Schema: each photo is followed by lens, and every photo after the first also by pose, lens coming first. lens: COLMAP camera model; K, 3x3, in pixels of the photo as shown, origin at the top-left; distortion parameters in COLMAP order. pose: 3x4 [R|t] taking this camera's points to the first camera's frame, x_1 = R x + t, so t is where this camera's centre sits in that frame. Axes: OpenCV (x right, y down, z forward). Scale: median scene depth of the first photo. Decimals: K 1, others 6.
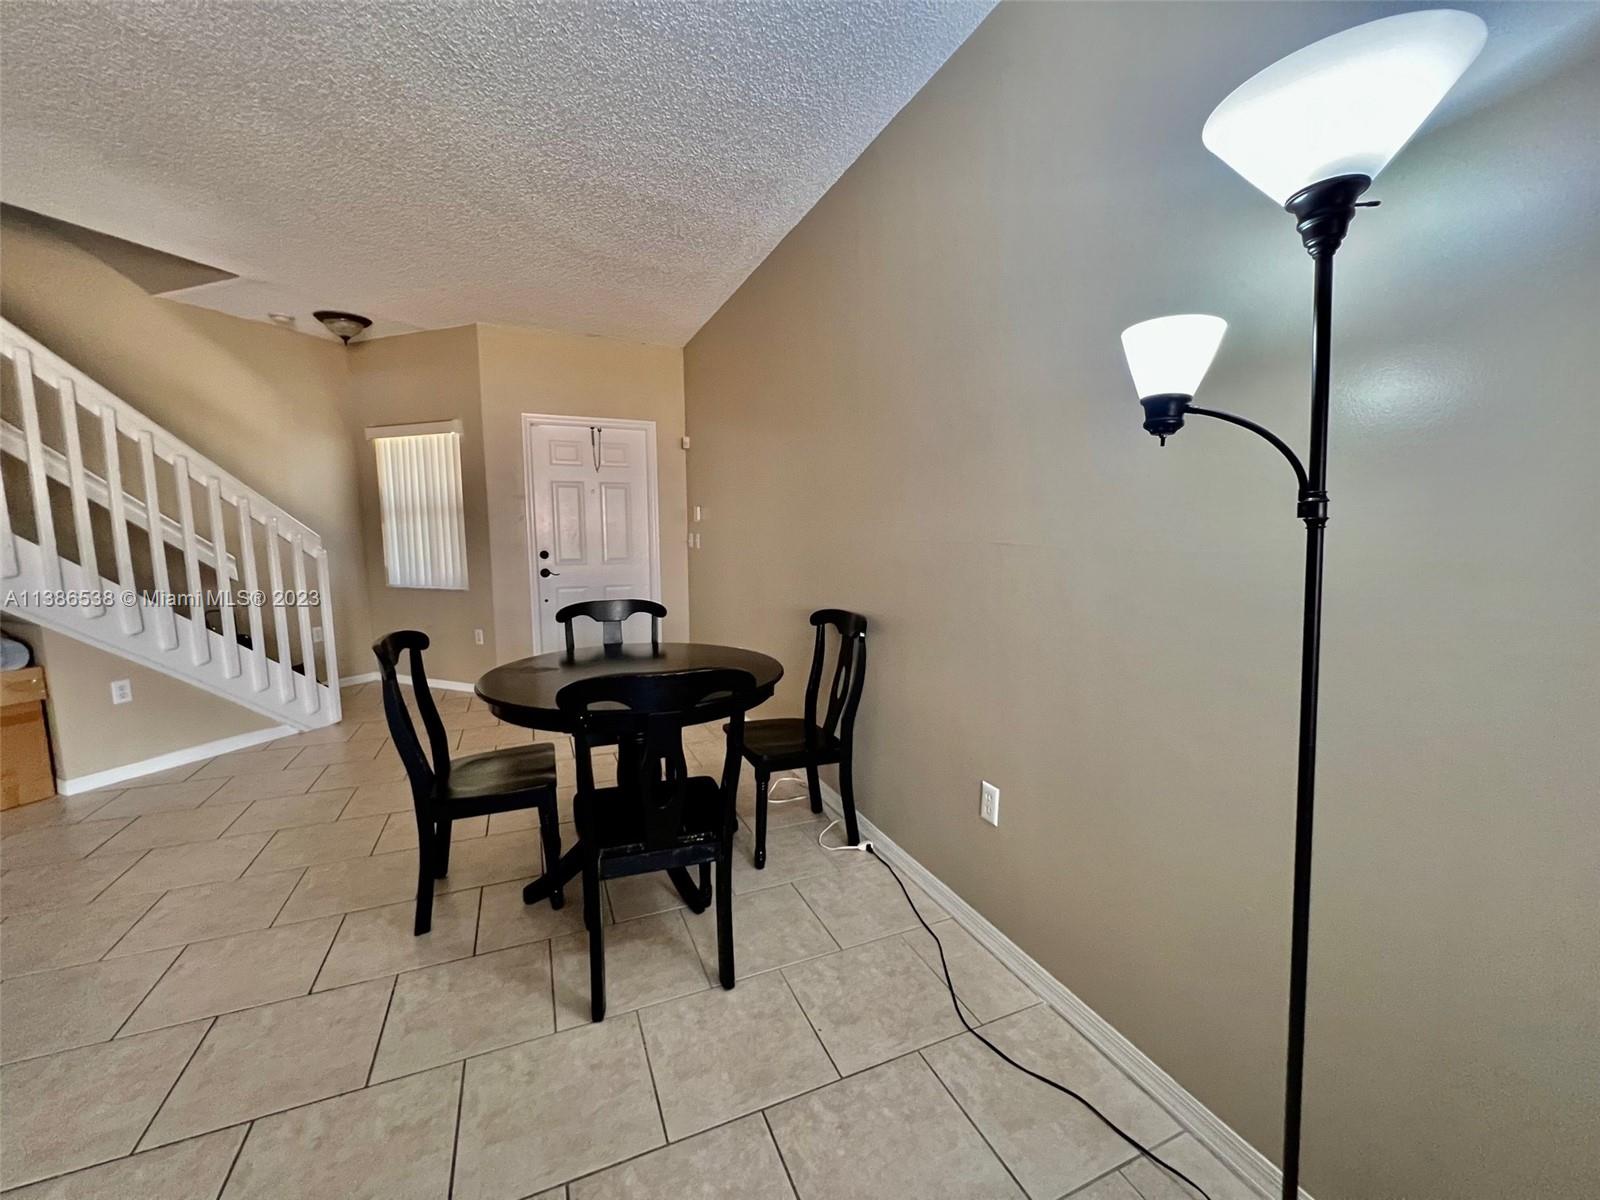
lens RADIAL K [[645.3, 0, 798.5], [0, 645.3, 593.6], [0, 0, 1]] dist [-0.001286, 0.000549]
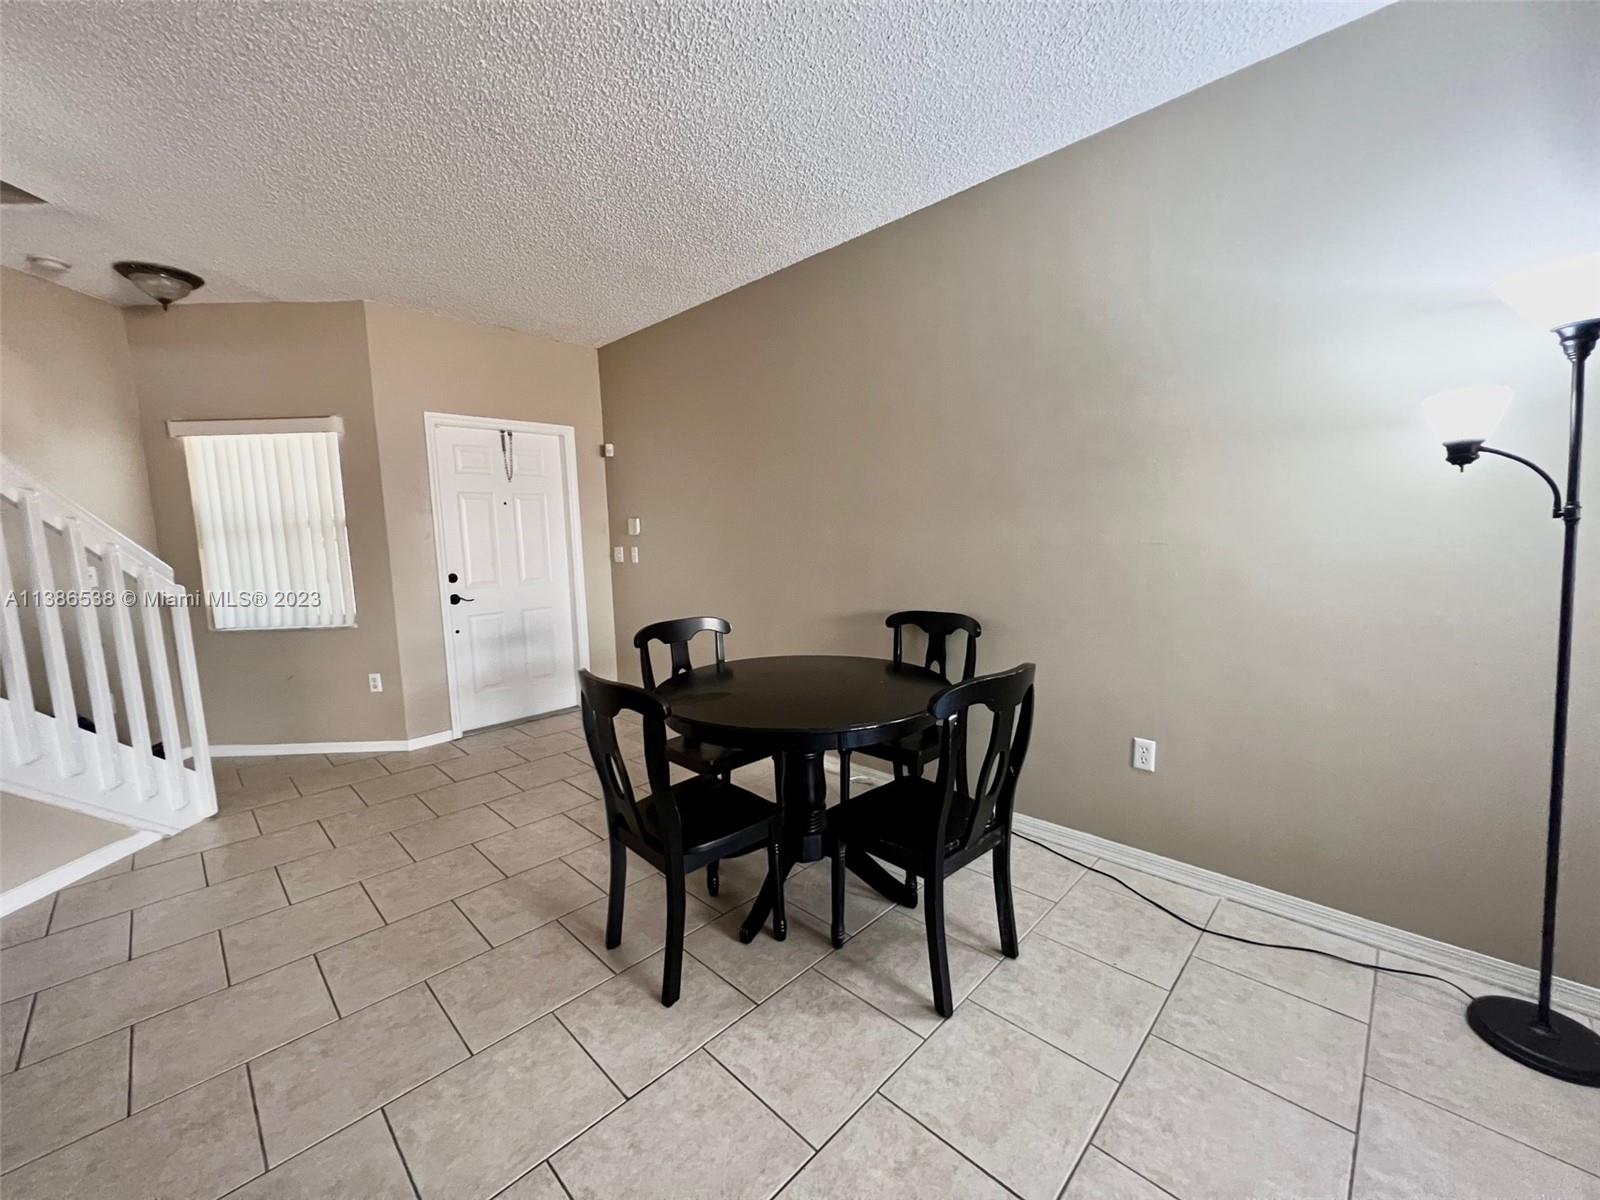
lens RADIAL K [[639.2, 0, 796.2], [0, 639.2, 603.2], [0, 0, 1]] dist [-0.002479, -0.000208]
pose [[0.924277, -0.069832, 0.375281, -0.372470], [0.067928, 0.997522, 0.018317, -0.015605], [-0.375631, 0.008562, 0.926730, 0.057680]]
